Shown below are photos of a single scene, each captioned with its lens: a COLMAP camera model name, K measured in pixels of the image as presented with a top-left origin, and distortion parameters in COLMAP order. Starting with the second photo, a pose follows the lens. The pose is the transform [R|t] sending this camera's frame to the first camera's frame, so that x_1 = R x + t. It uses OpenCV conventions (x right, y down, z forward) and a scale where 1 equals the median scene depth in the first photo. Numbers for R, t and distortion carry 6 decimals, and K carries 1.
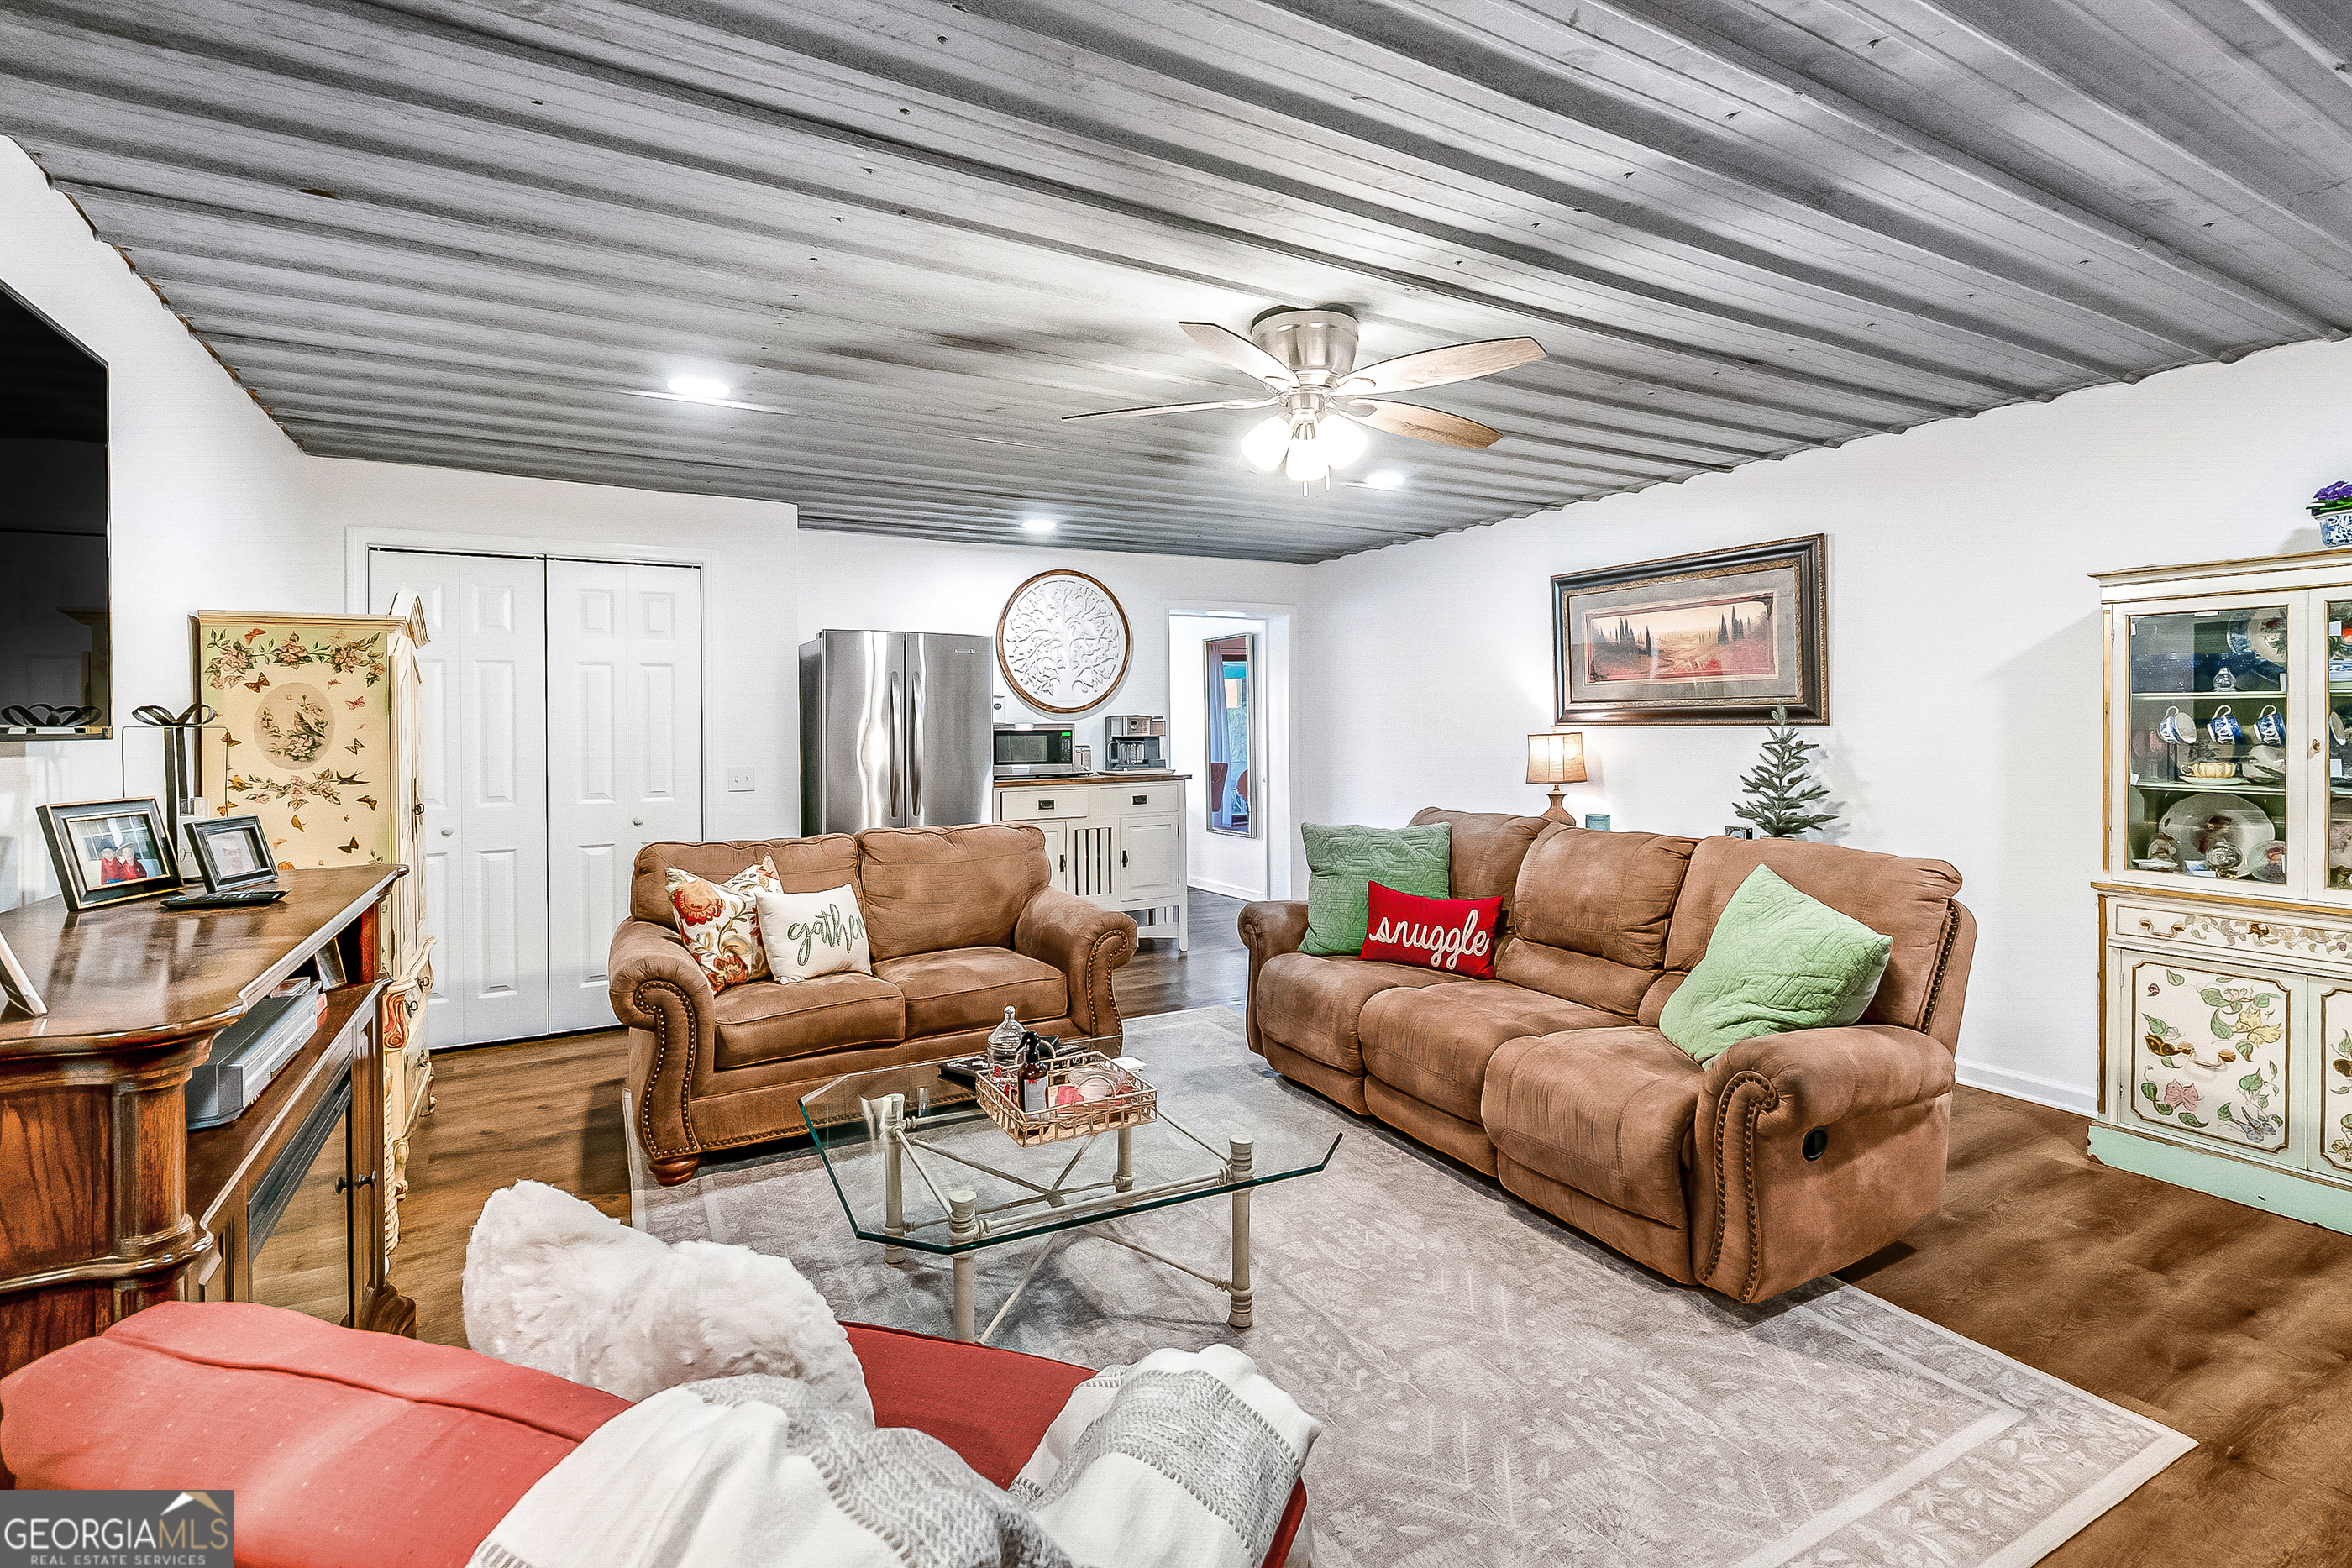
lens RADIAL K [[1094.3, 0, 1173.1], [0, 1094.3, 727.2], [0, 0, 1]] dist [-0.001048, 0.000126]
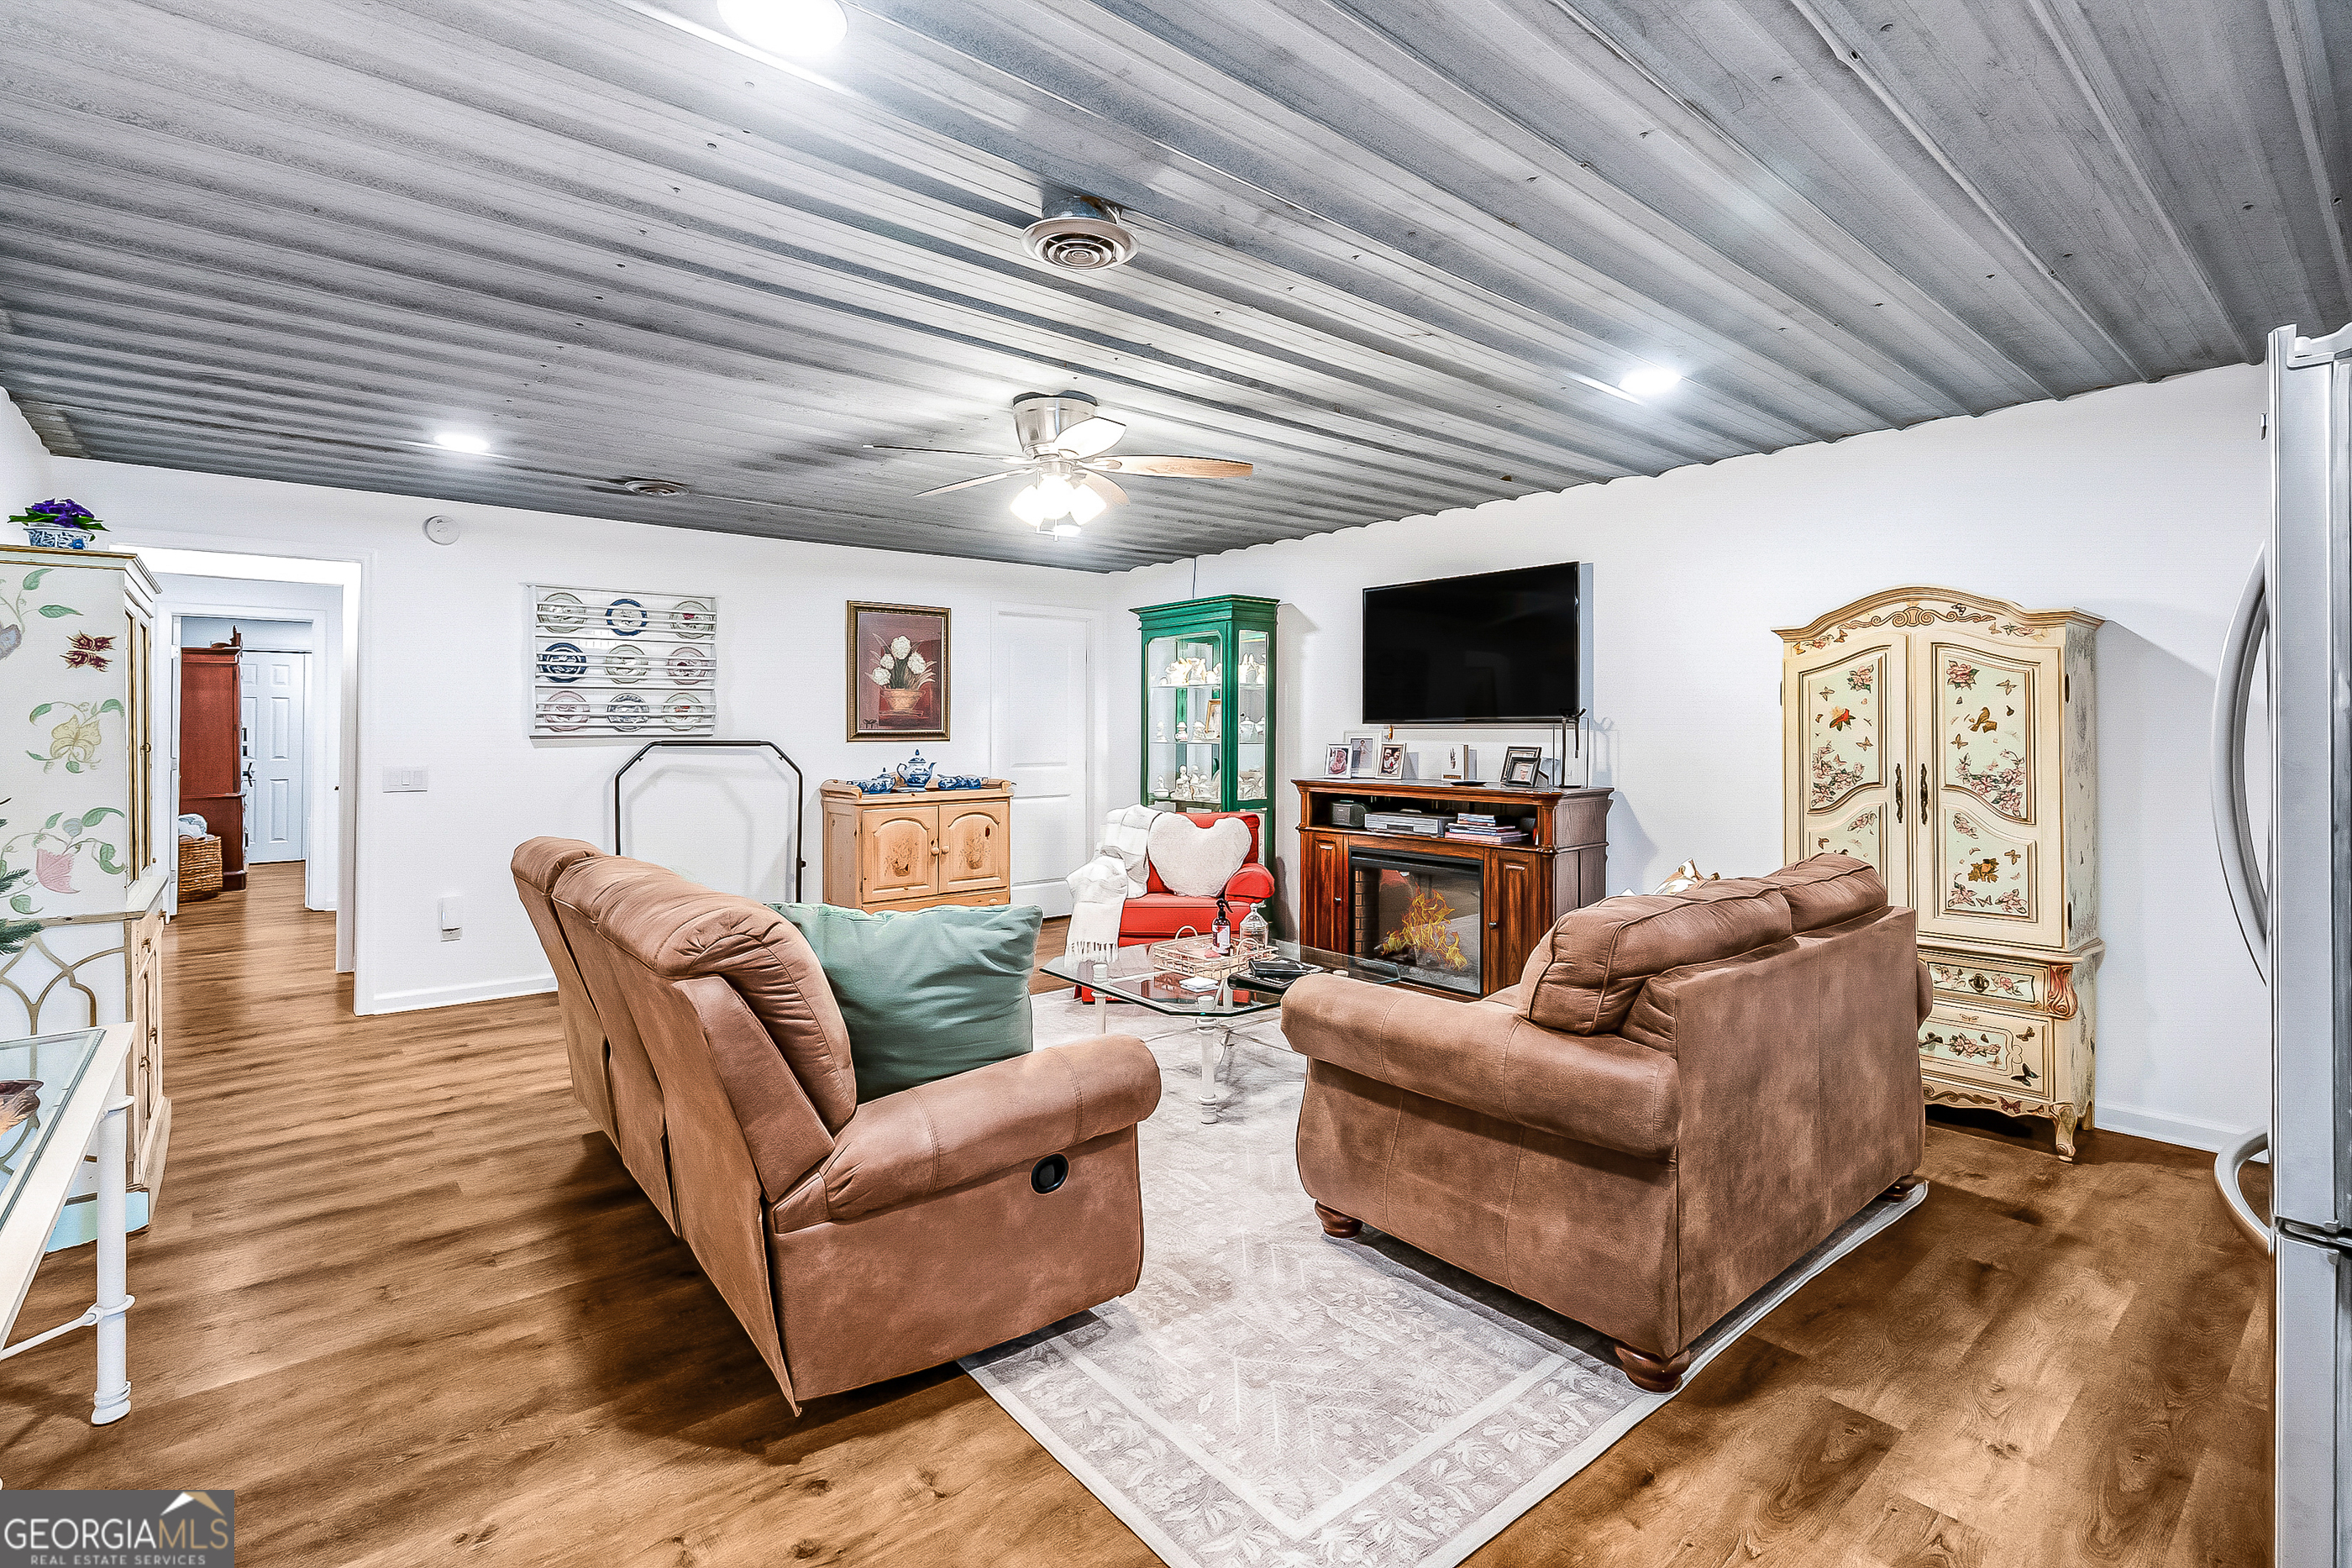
lens RADIAL K [[1086.1, 0, 1172.7], [0, 1086.1, 742.7], [0, 0, 1]] dist [-0.004495, -0.000112]
pose [[-0.982802, 0.012961, -0.184205, 0.132133], [0.009557, 0.999767, 0.019358, 0.000057], [0.184413, 0.017265, -0.982697, 1.369013]]
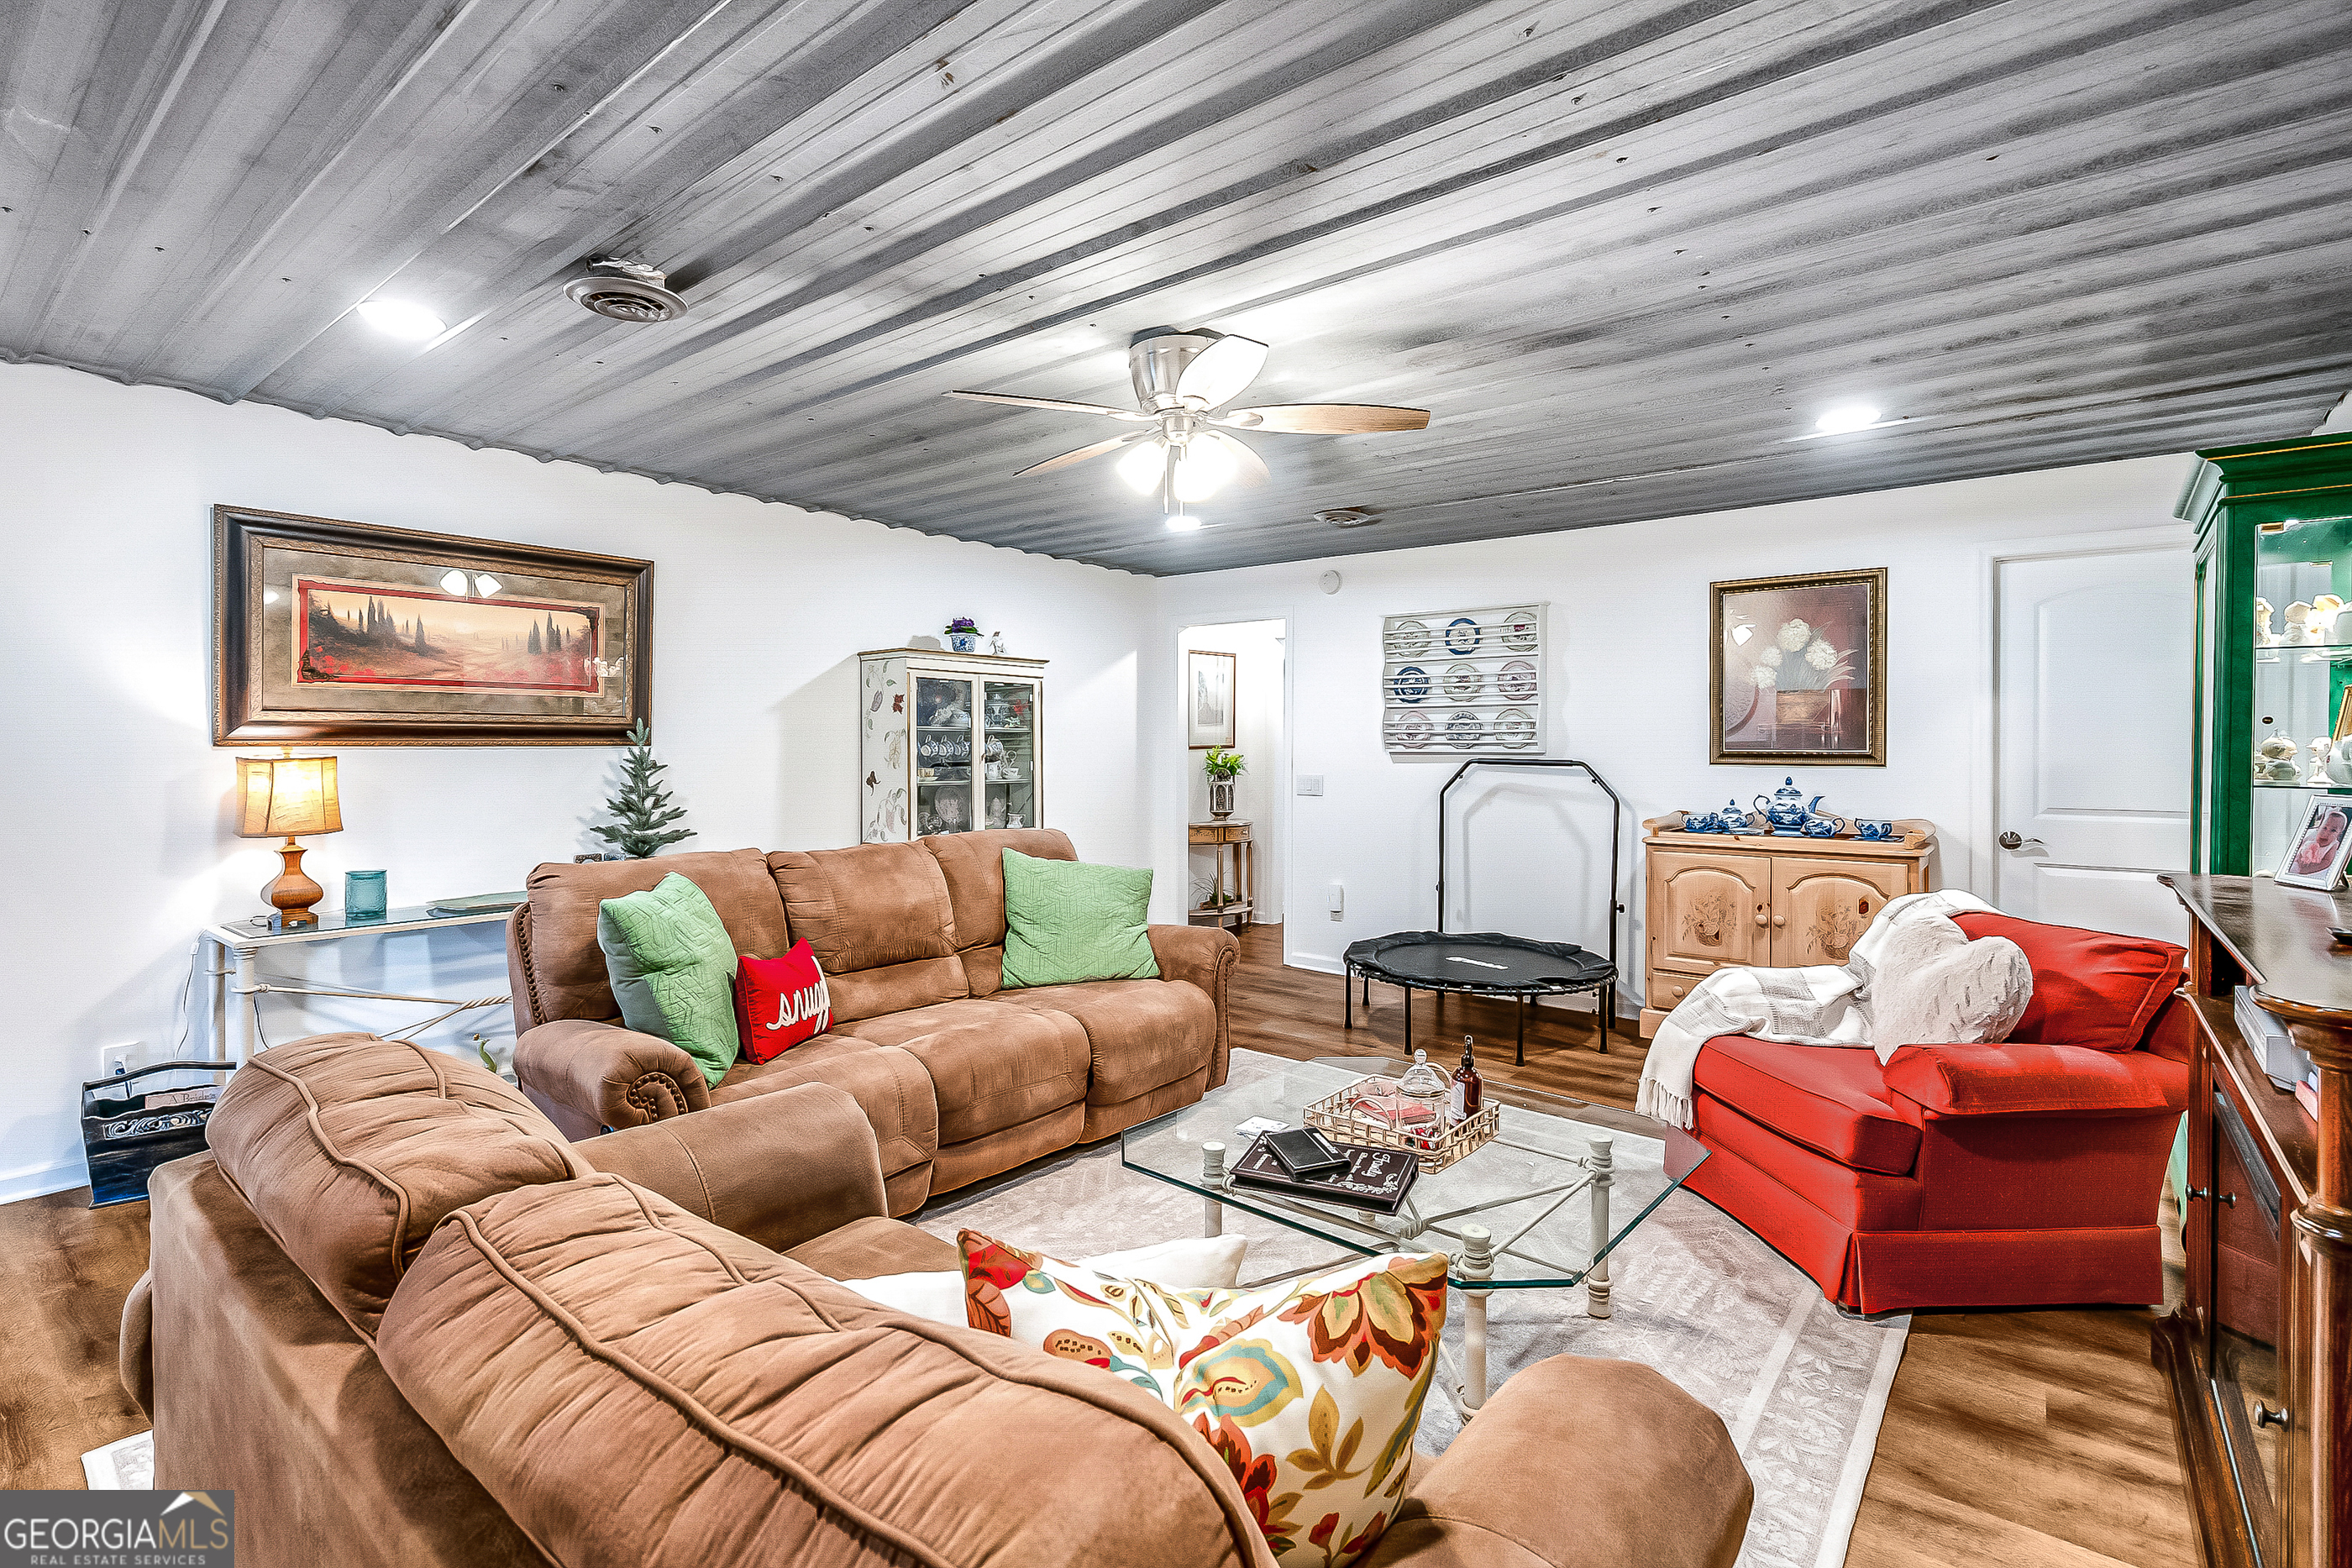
lens RADIAL K [[1078.2, 0, 1176.0], [0, 1078.2, 784.0], [0, 0, 1]] dist [-0.000123, 0.000282]
pose [[-0.374509, -0.027123, 0.926827, -0.497554], [0.005594, 0.999488, 0.031510, 0.004584], [-0.927206, 0.016985, -0.374165, 0.838585]]
